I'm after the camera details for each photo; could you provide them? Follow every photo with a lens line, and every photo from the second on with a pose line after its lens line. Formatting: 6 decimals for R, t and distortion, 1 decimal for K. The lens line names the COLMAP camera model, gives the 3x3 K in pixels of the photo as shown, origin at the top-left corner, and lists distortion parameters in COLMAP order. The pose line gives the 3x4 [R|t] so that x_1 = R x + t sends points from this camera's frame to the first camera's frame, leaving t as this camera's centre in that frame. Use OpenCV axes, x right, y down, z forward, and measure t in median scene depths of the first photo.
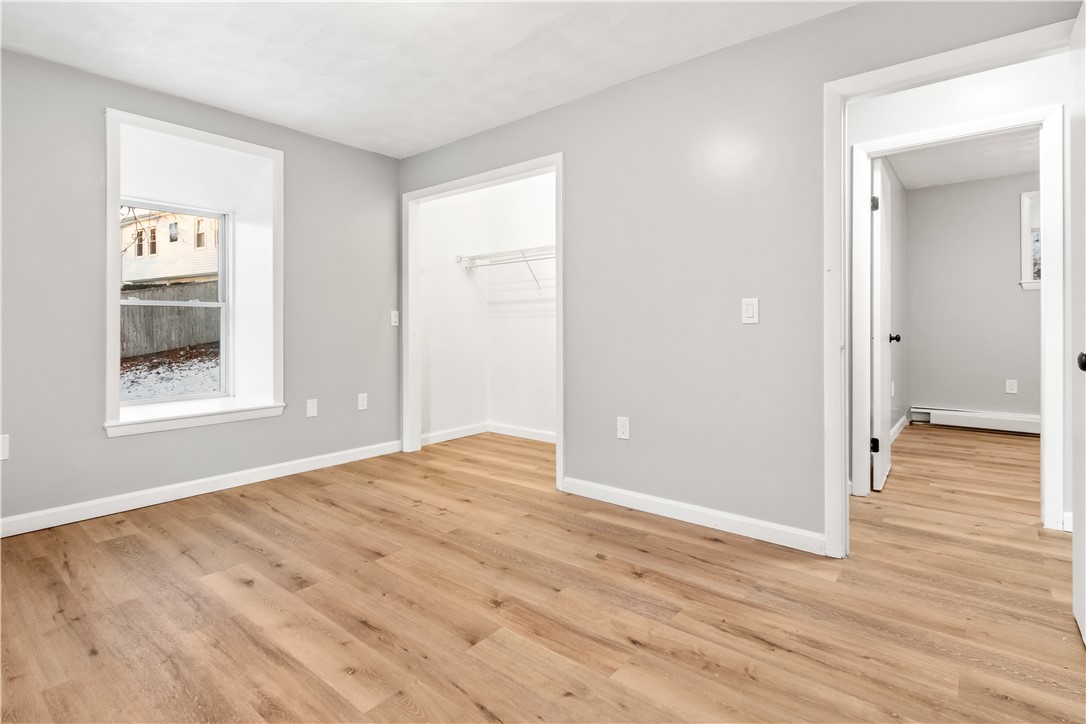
lens RADIAL K [[564.8, 0, 519.2], [0, 564.8, 321.3], [0, 0, 1]] dist [-0.001671, -0.000937]
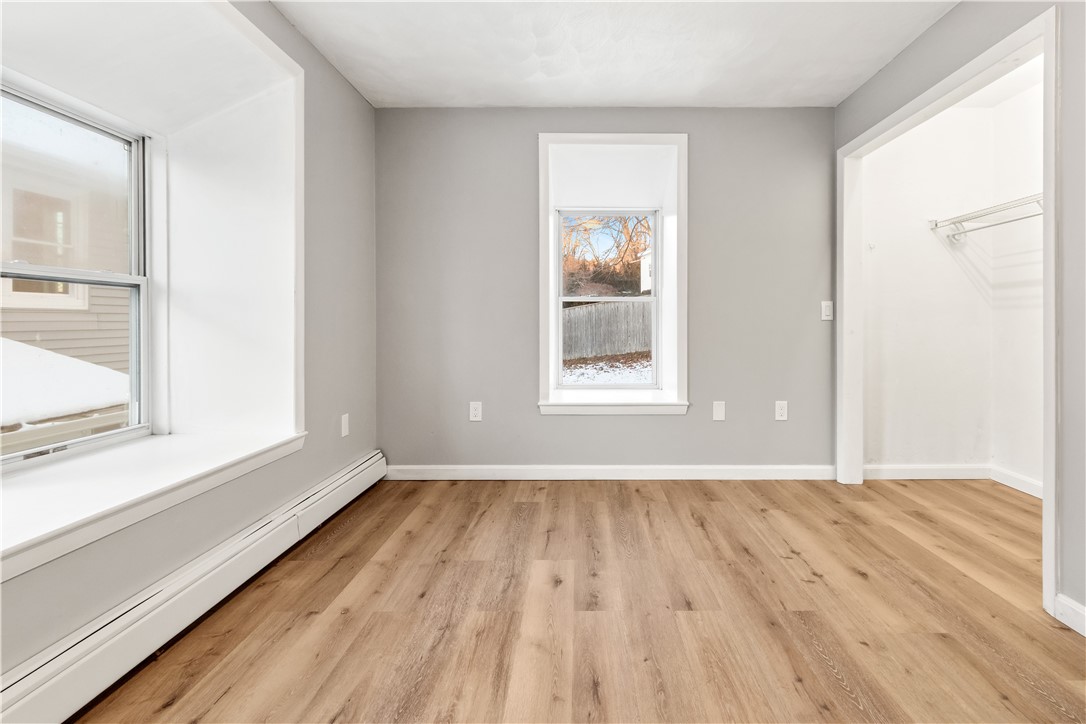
lens RADIAL K [[564.8, 0, 519.2], [0, 564.8, 321.3], [0, 0, 1]] dist [-0.001671, -0.000937]
pose [[0.635281, 0.003032, -0.772275, 0.173658], [0.004372, 0.999962, 0.007523, 0.003191], [0.772269, -0.008155, 0.635243, 0.249598]]
